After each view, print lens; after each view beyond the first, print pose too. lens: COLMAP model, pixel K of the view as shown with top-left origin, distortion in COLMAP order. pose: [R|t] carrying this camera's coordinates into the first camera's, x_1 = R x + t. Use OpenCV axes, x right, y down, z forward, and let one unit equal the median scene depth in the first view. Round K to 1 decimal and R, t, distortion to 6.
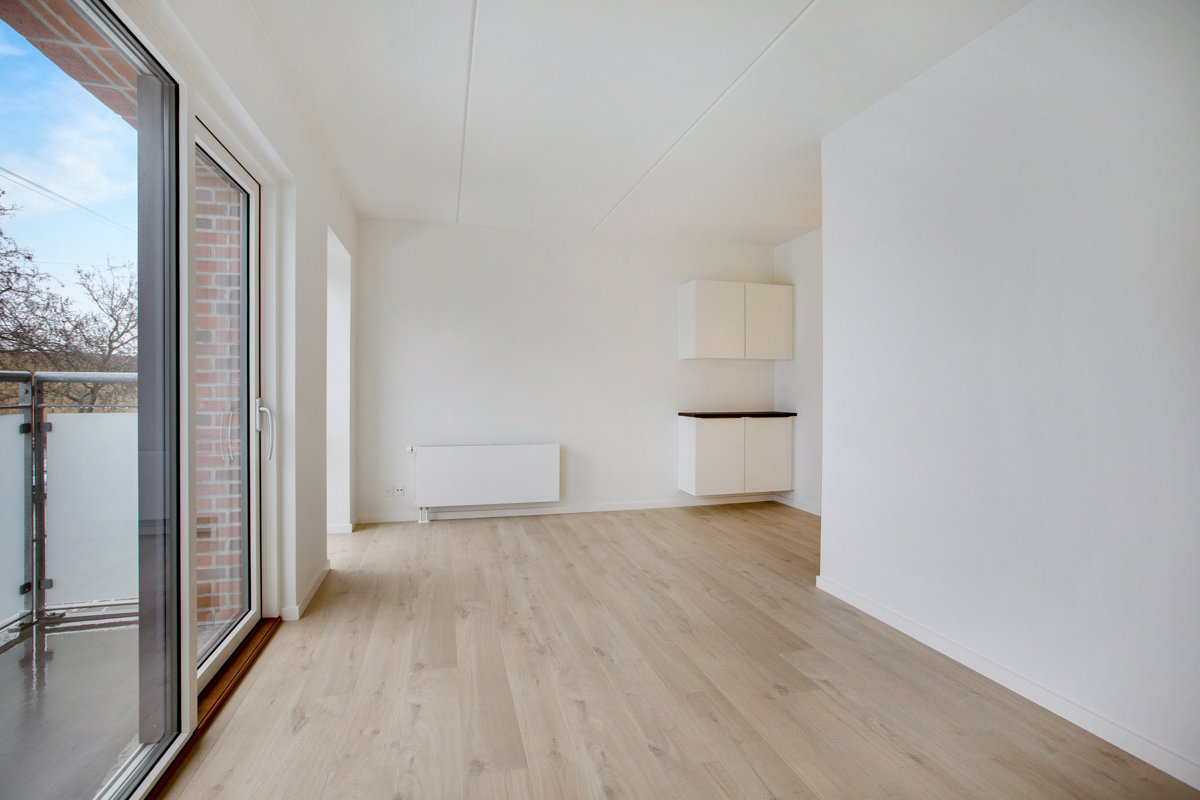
lens RADIAL K [[561.7, 0, 594.6], [0, 561.7, 389.0], [0, 0, 1]] dist [-0.066789, 0.031287]
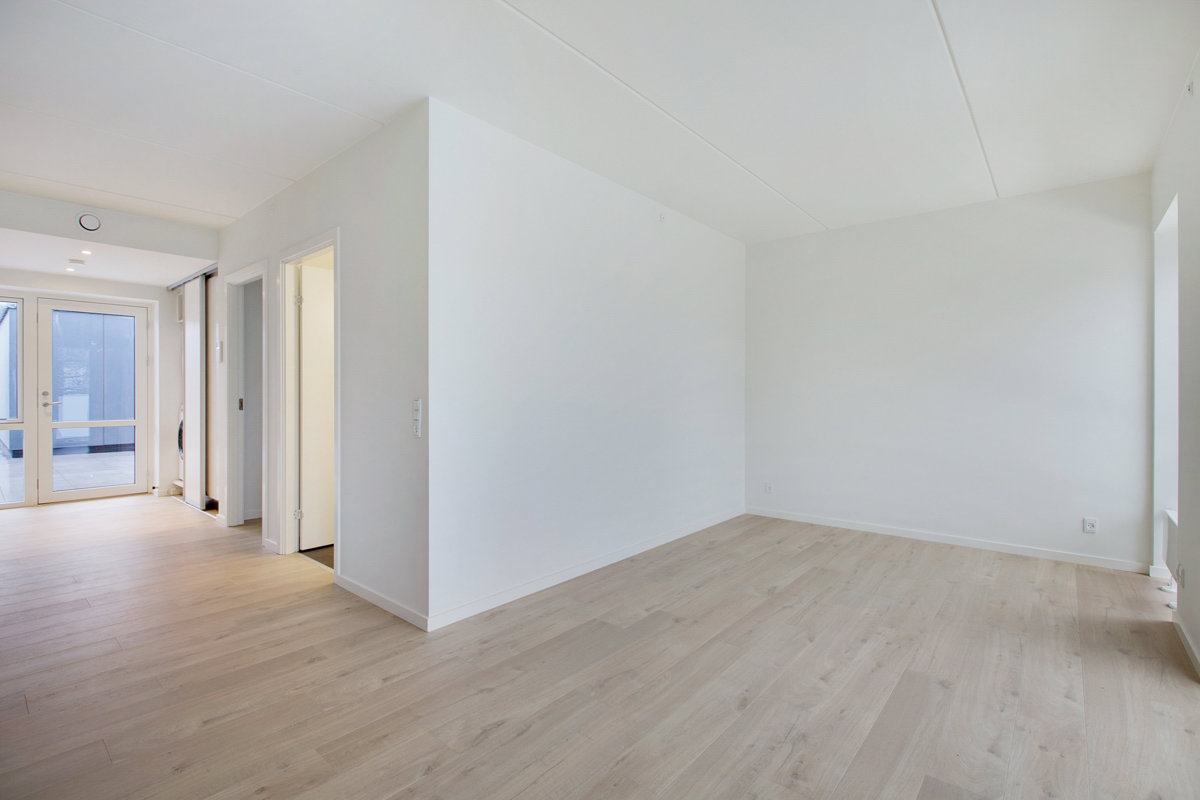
lens RADIAL K [[547.8, 0, 600.0], [0, 547.8, 400.0], [0, 0, 1]] dist [-0.023844, -0.000504]
pose [[-0.567662, -0.014247, 0.823139, -0.489181], [0.000263, 0.999847, 0.017487, -0.006706], [-0.823262, 0.010143, -0.567571, 1.474949]]
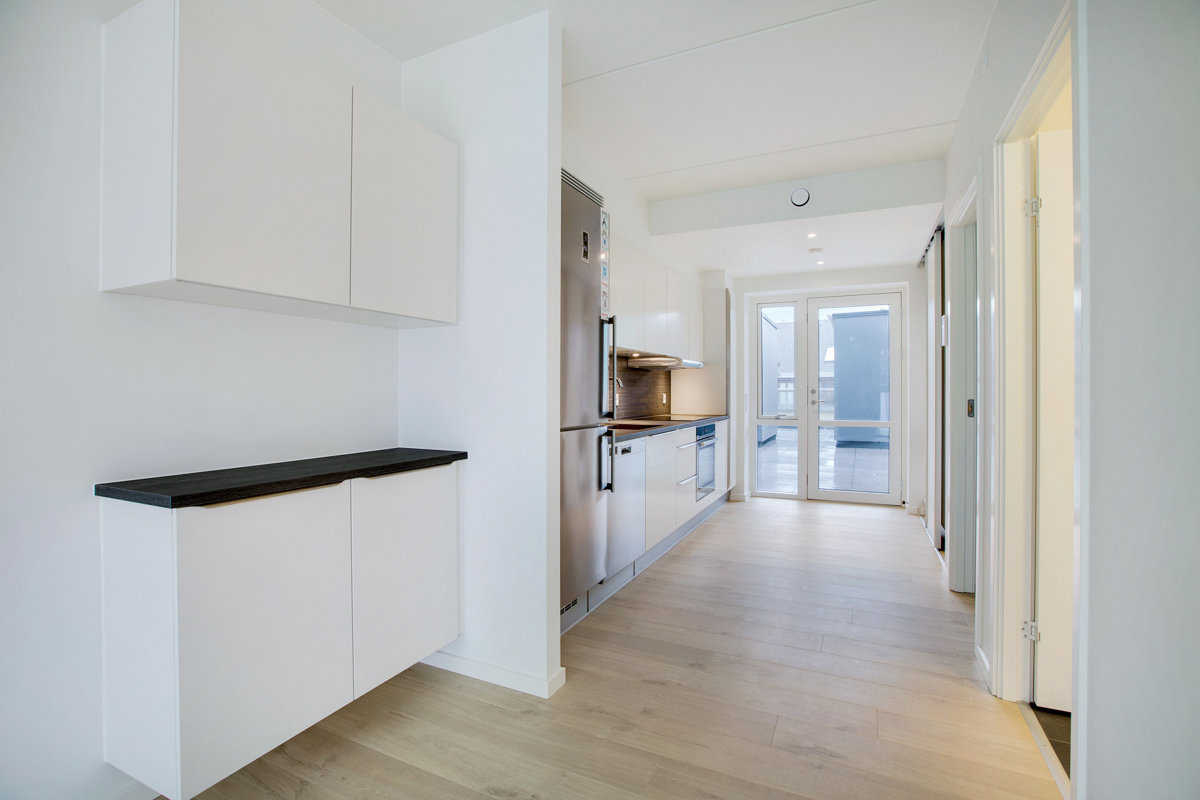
lens RADIAL K [[561.7, 0, 594.6], [0, 561.7, 389.0], [0, 0, 1]] dist [-0.066789, 0.031287]
pose [[0.655140, 0.000014, 0.755508, 0.220983], [0.004179, 0.999985, -0.003642, -0.001976], [-0.755496, 0.005543, 0.655129, 1.280403]]
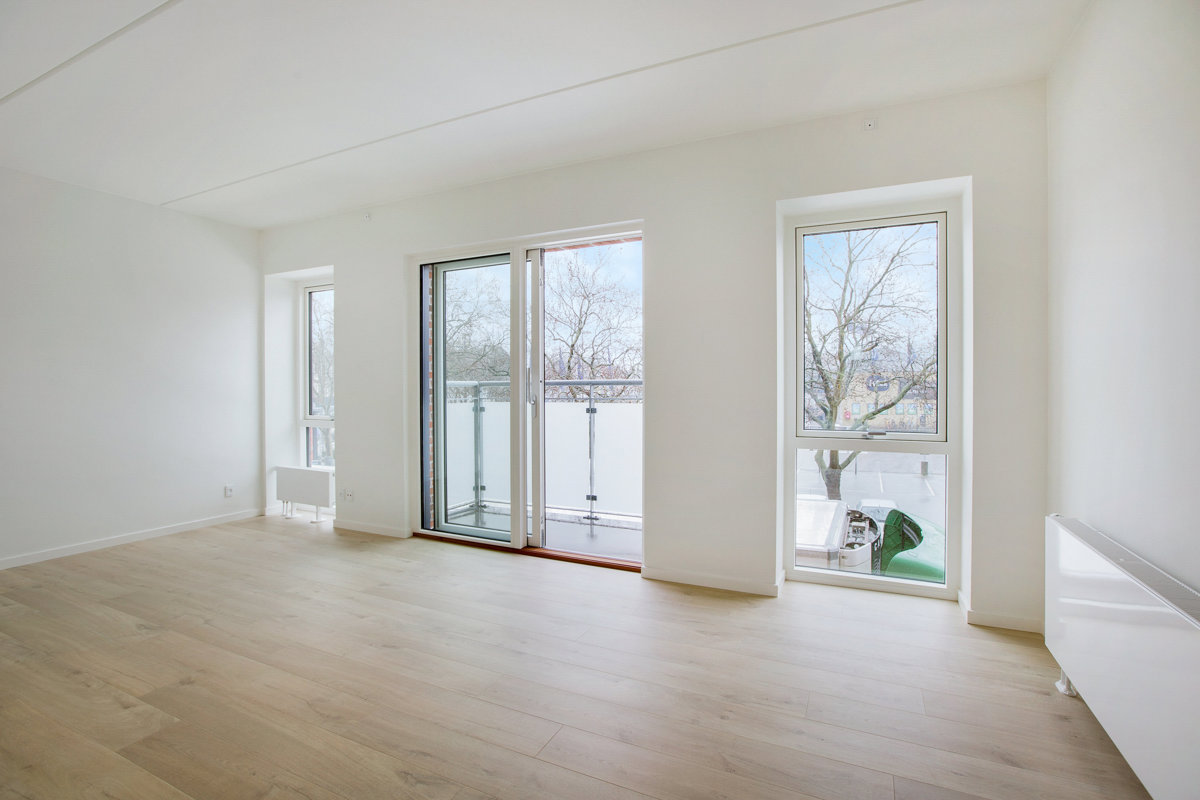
lens RADIAL K [[555.0, 0, 590.5], [0, 555.0, 394.0], [0, 0, 1]] dist [-0.036814, 0.012148]
pose [[-0.658488, 0.006906, -0.752560, 0.468542], [-0.003106, 0.999924, 0.011894, -0.004756], [0.752585, 0.010170, -0.658416, 1.732387]]
